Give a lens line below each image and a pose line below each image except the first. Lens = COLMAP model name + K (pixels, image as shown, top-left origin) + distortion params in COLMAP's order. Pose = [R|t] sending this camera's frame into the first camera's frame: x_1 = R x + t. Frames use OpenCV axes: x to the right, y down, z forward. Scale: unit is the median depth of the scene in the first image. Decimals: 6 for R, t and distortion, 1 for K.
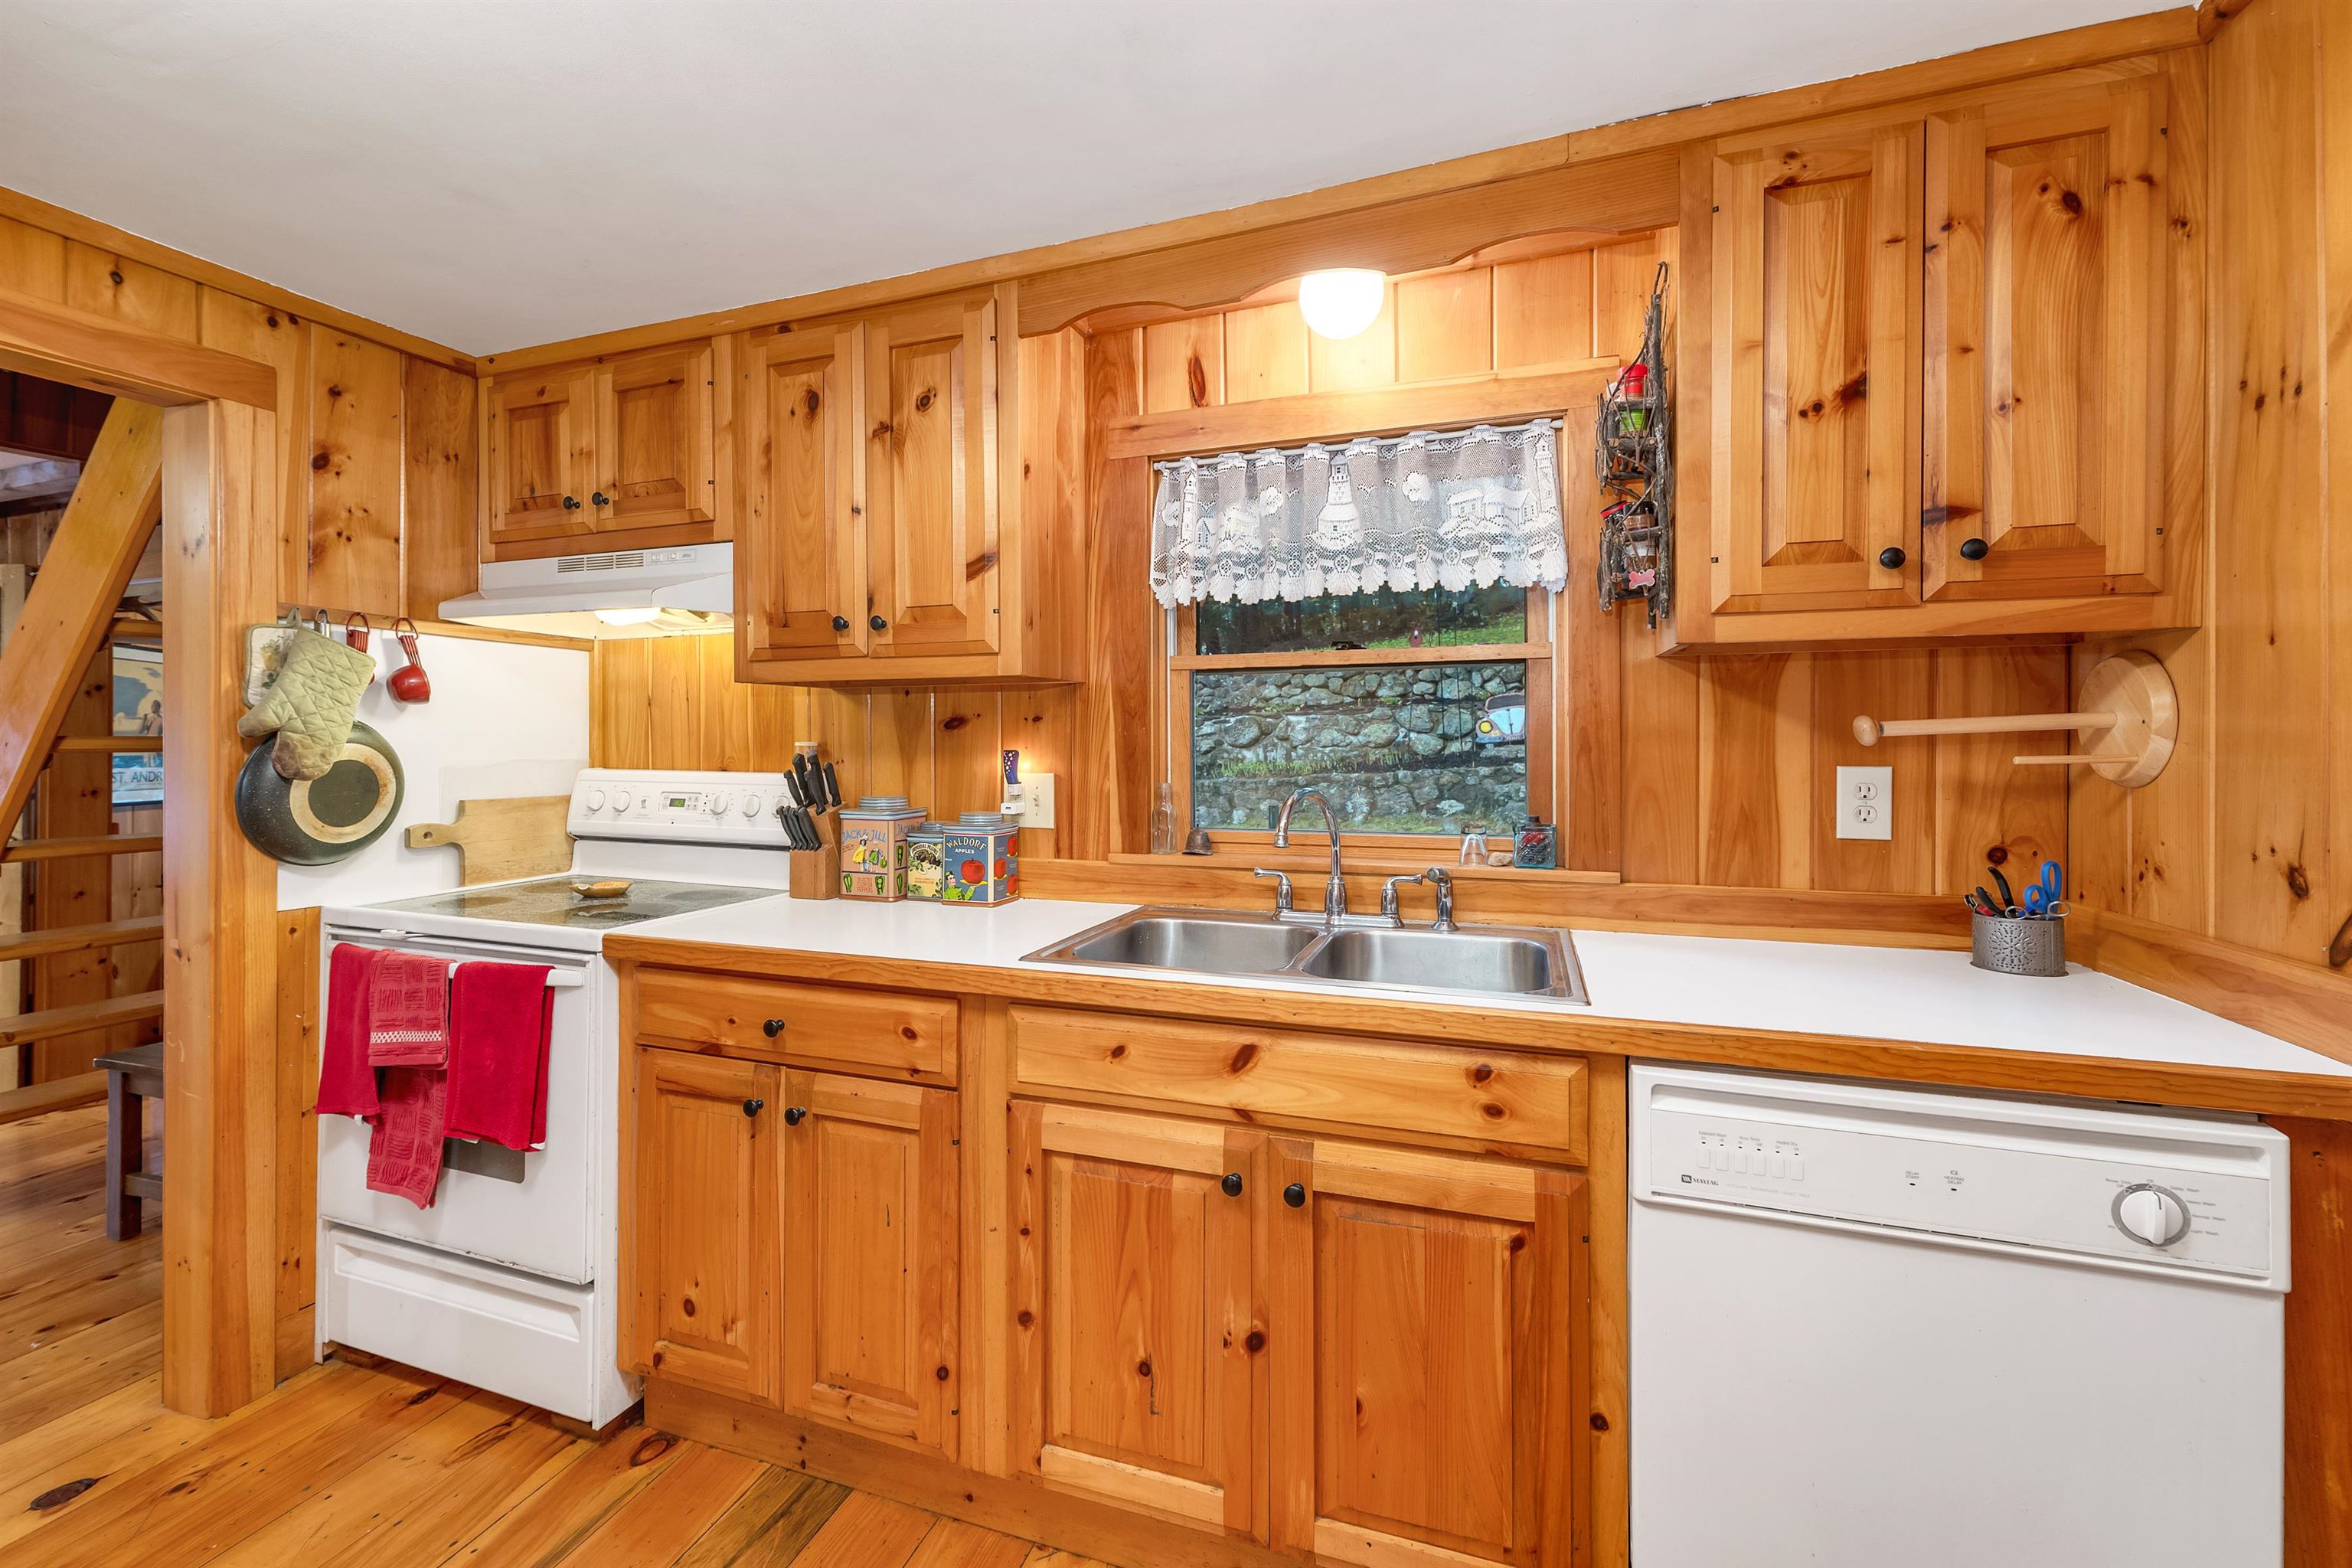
lens RADIAL K [[975.1, 0, 1173.0], [0, 975.1, 753.9], [0, 0, 1]] dist [-0.000225, -0.000026]
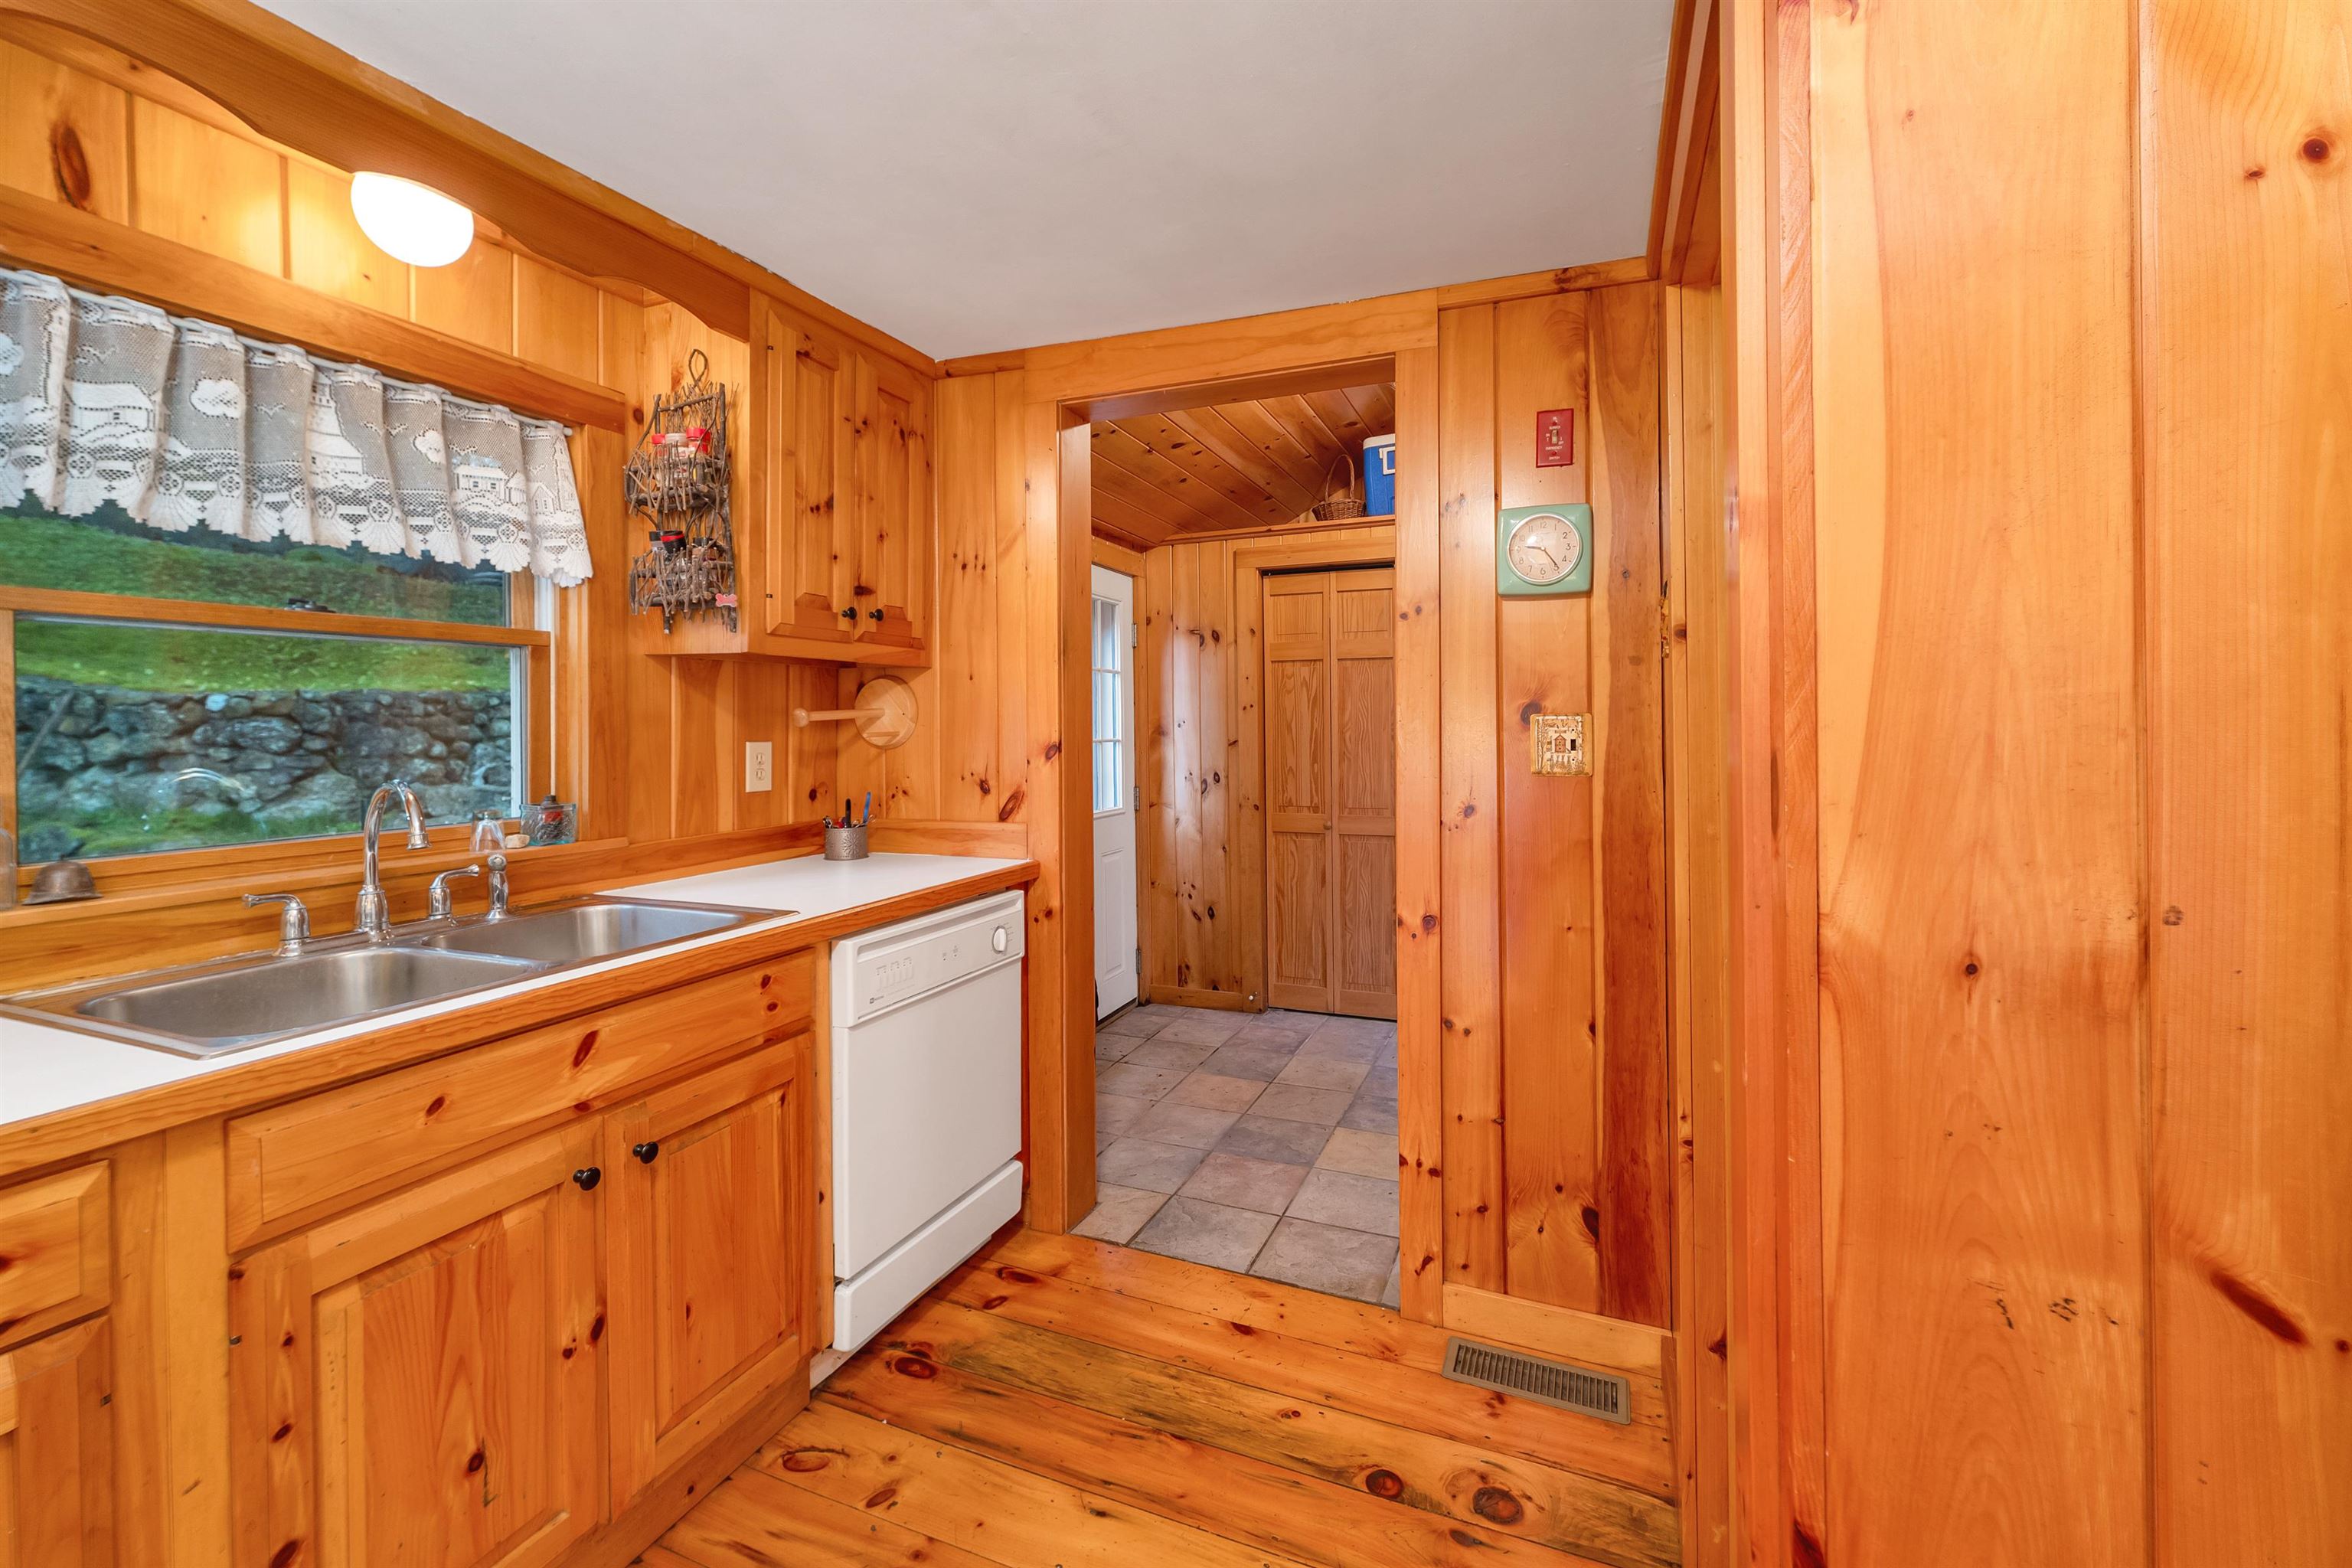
lens RADIAL K [[975.1, 0, 1173.0], [0, 975.1, 753.9], [0, 0, 1]] dist [-0.000225, -0.000026]
pose [[0.062855, -0.030216, 0.997565, -0.662058], [0.014411, 0.999465, 0.029366, -0.002538], [-0.997919, 0.012530, 0.063257, 0.267244]]
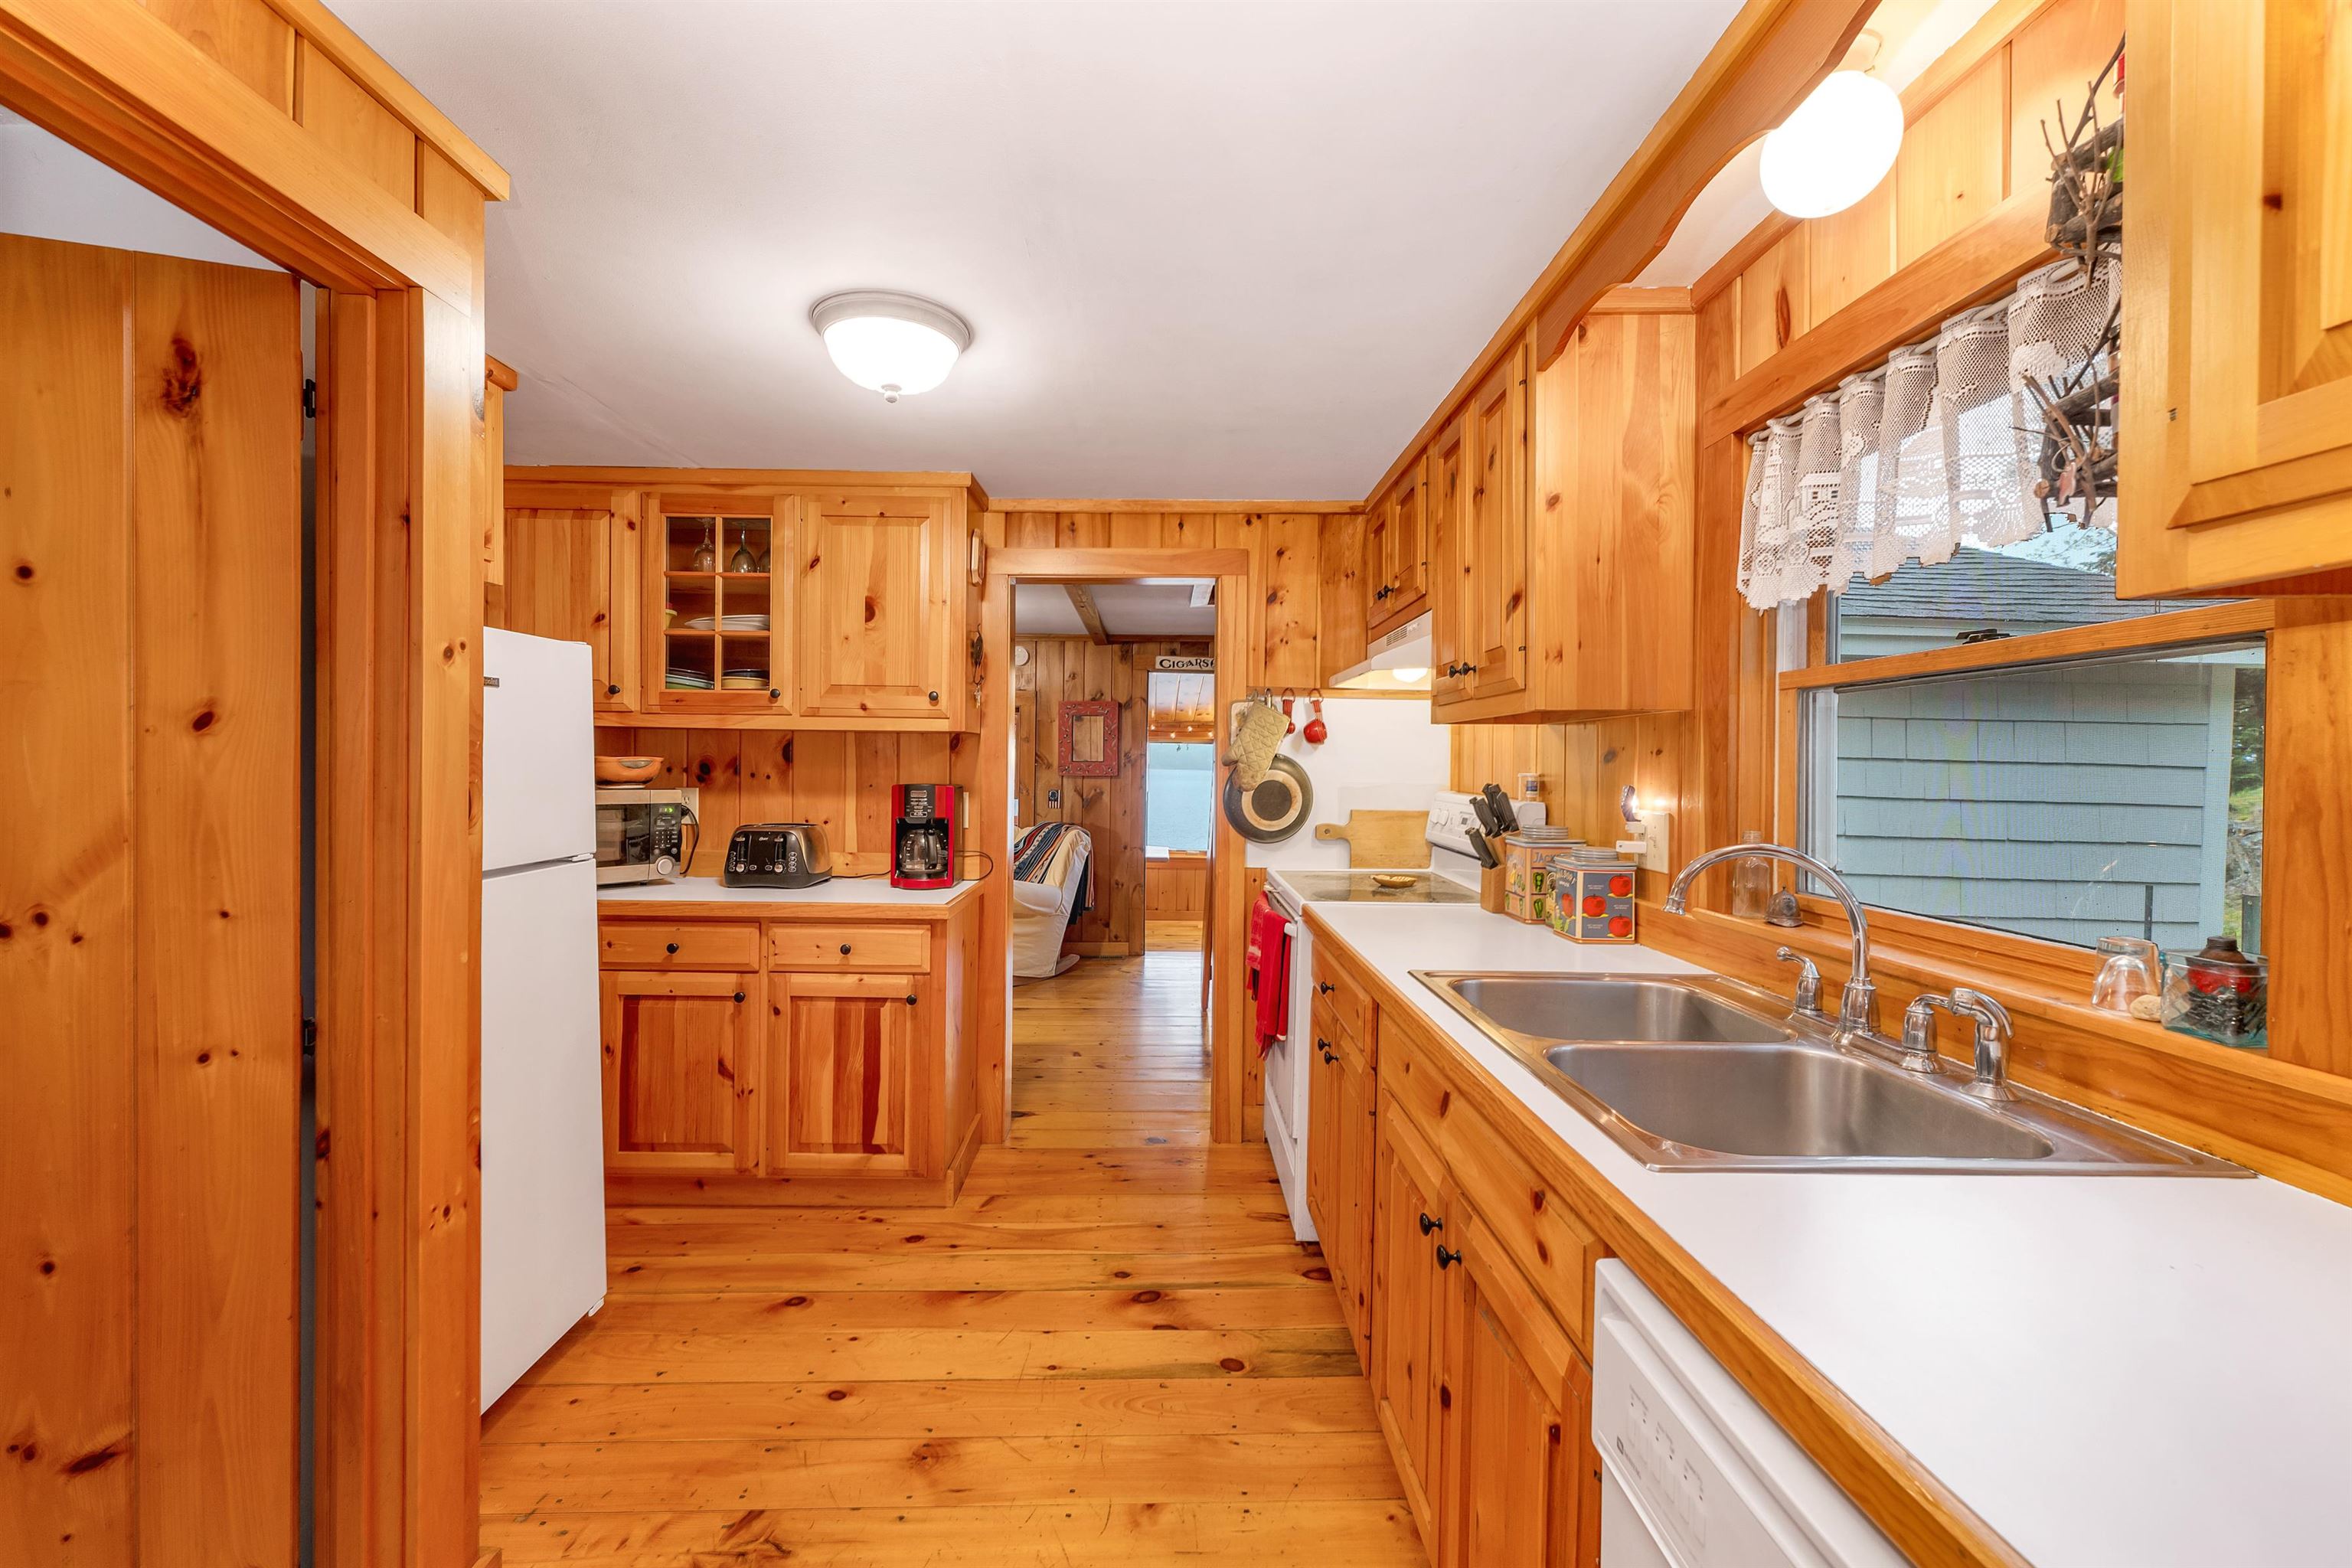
lens RADIAL K [[951.3, 0, 1173.7], [0, 951.3, 799.8], [0, 0, 1]] dist [-0.001393, -0.000174]
pose [[0.354283, 0.041042, -0.934237, 0.653896], [-0.022963, 0.999117, 0.035184, -0.014719], [0.934856, 0.008988, 0.354913, 0.314883]]
